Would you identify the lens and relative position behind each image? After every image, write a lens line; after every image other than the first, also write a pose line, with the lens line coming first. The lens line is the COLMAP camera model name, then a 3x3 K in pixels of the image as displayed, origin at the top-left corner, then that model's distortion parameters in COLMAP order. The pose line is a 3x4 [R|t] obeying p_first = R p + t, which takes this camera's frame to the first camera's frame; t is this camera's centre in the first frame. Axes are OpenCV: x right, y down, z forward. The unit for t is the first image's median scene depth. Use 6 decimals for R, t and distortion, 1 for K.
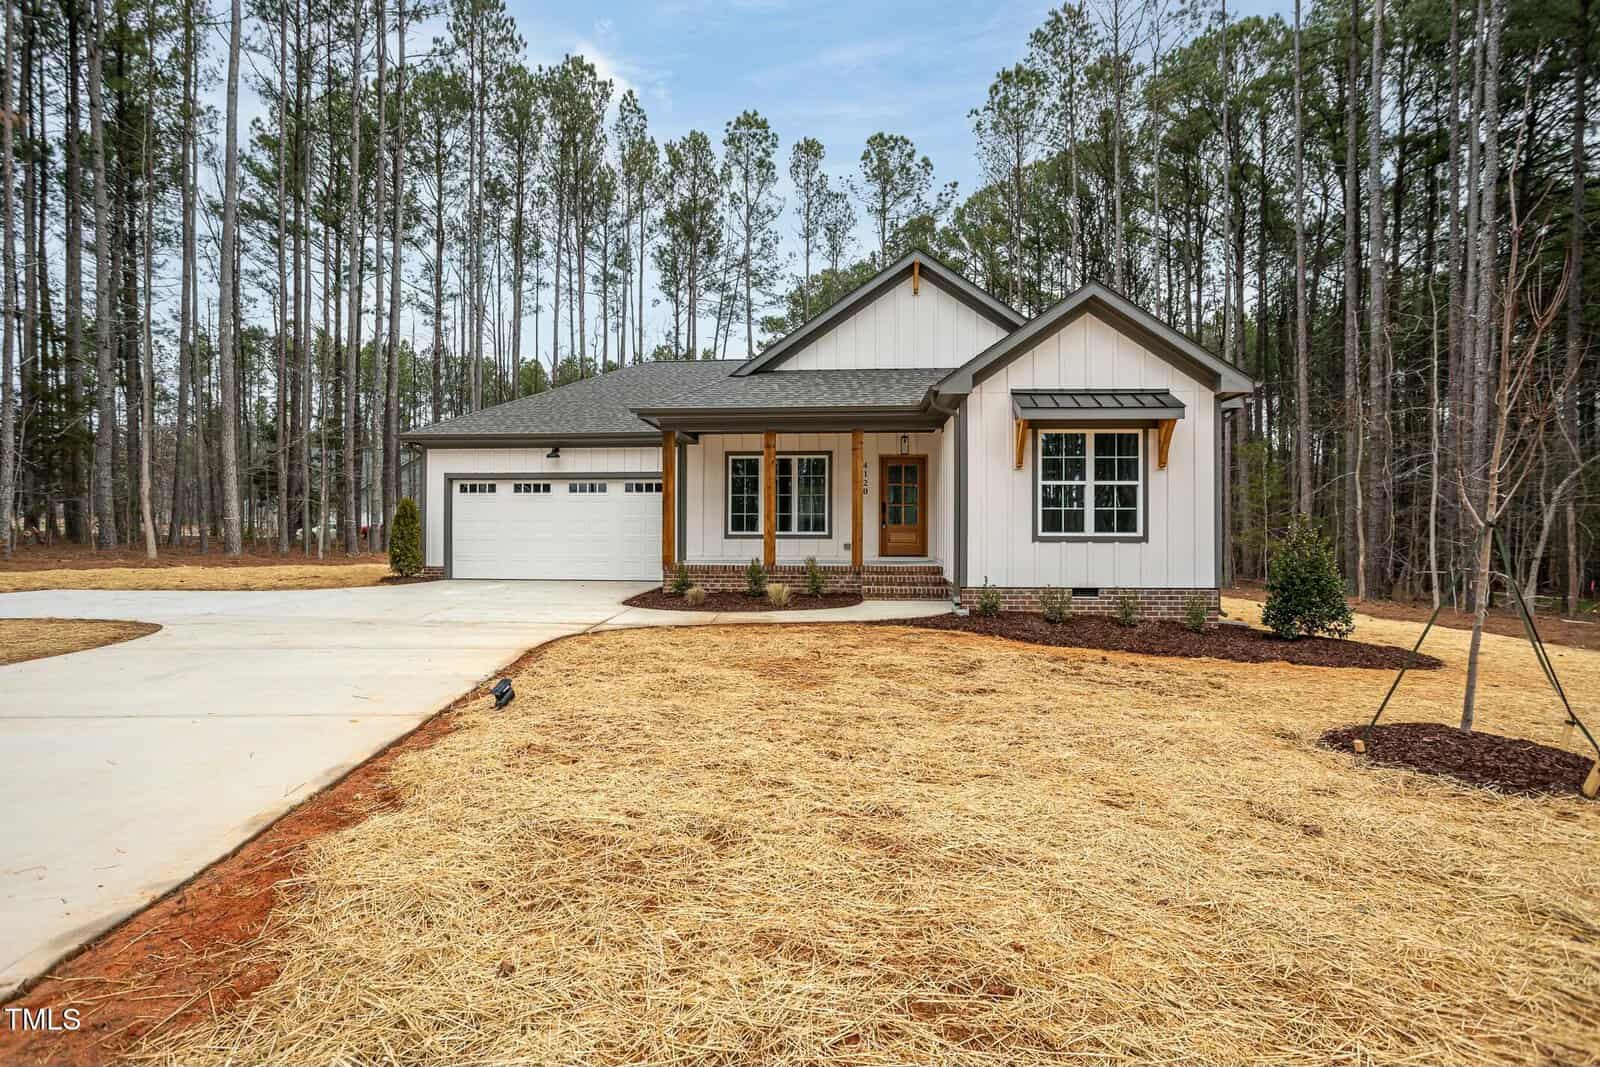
lens RADIAL K [[761.8, 0, 788.4], [0, 761.8, 528.5], [0, 0, 1]] dist [-0.053073, 0.035881]
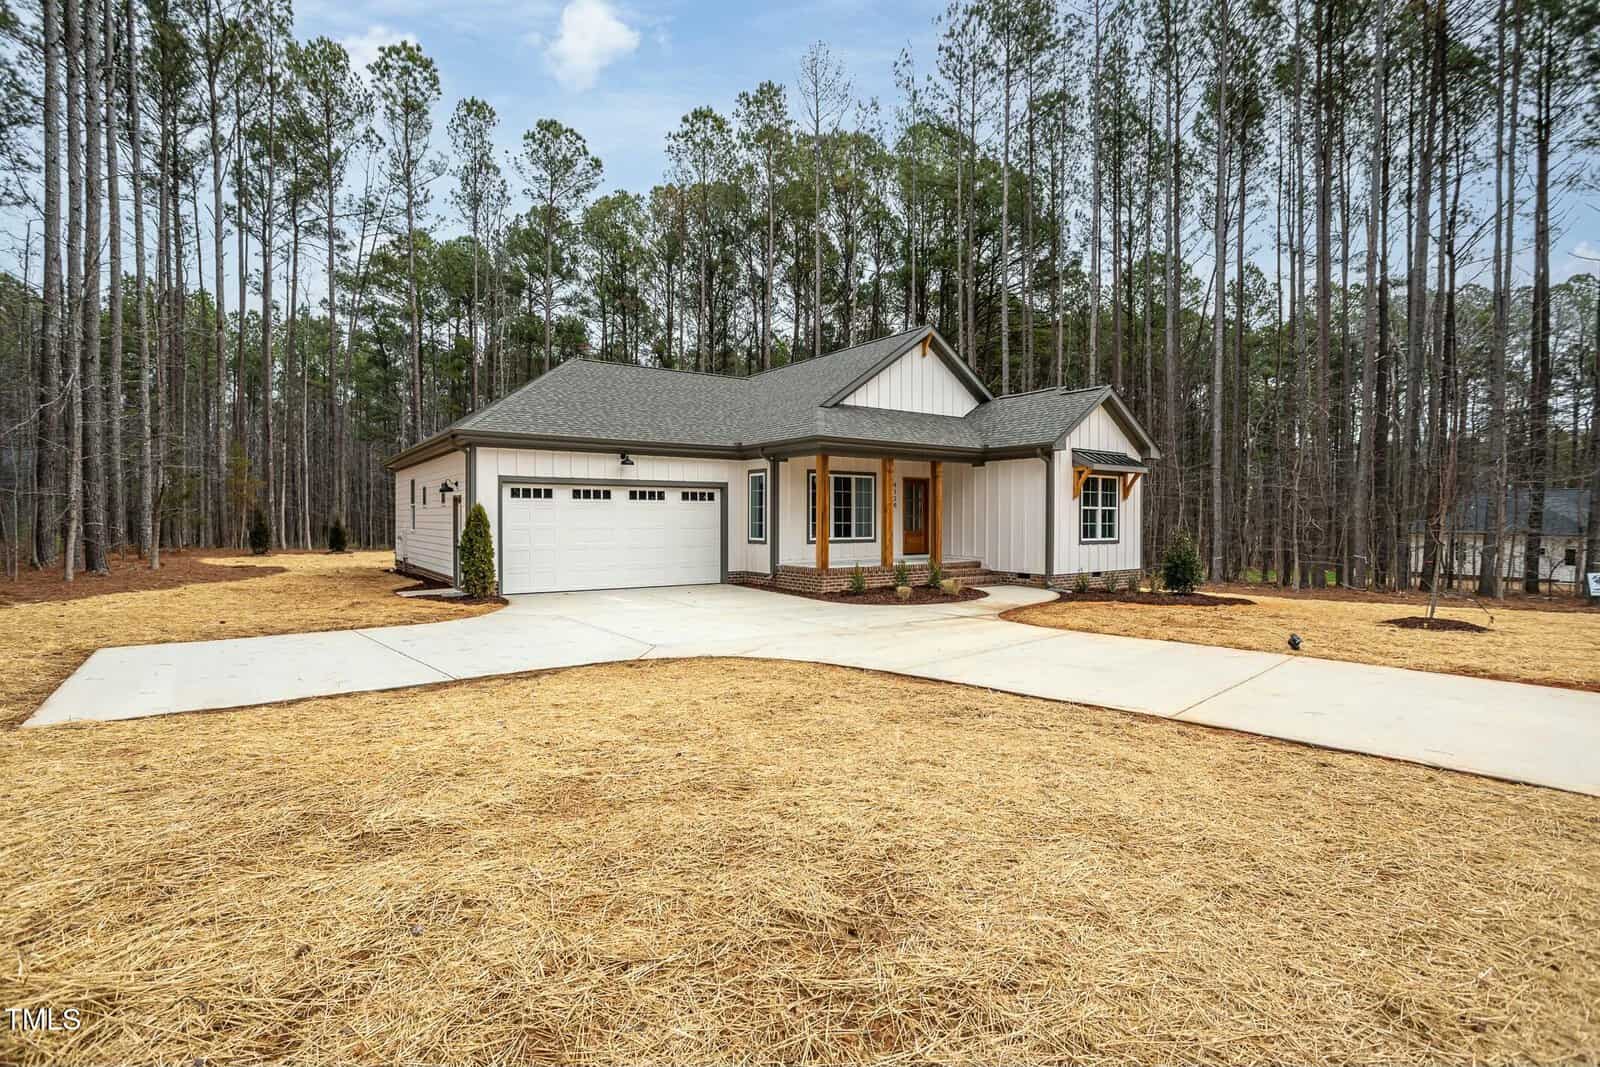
lens RADIAL K [[761.8, 0, 788.4], [0, 761.8, 528.5], [0, 0, 1]] dist [-0.053073, 0.035881]
pose [[0.763557, -0.010439, 0.645656, -0.599261], [-0.002923, 0.999803, 0.019621, -0.023489], [-0.645734, -0.016869, 0.763376, 0.092417]]
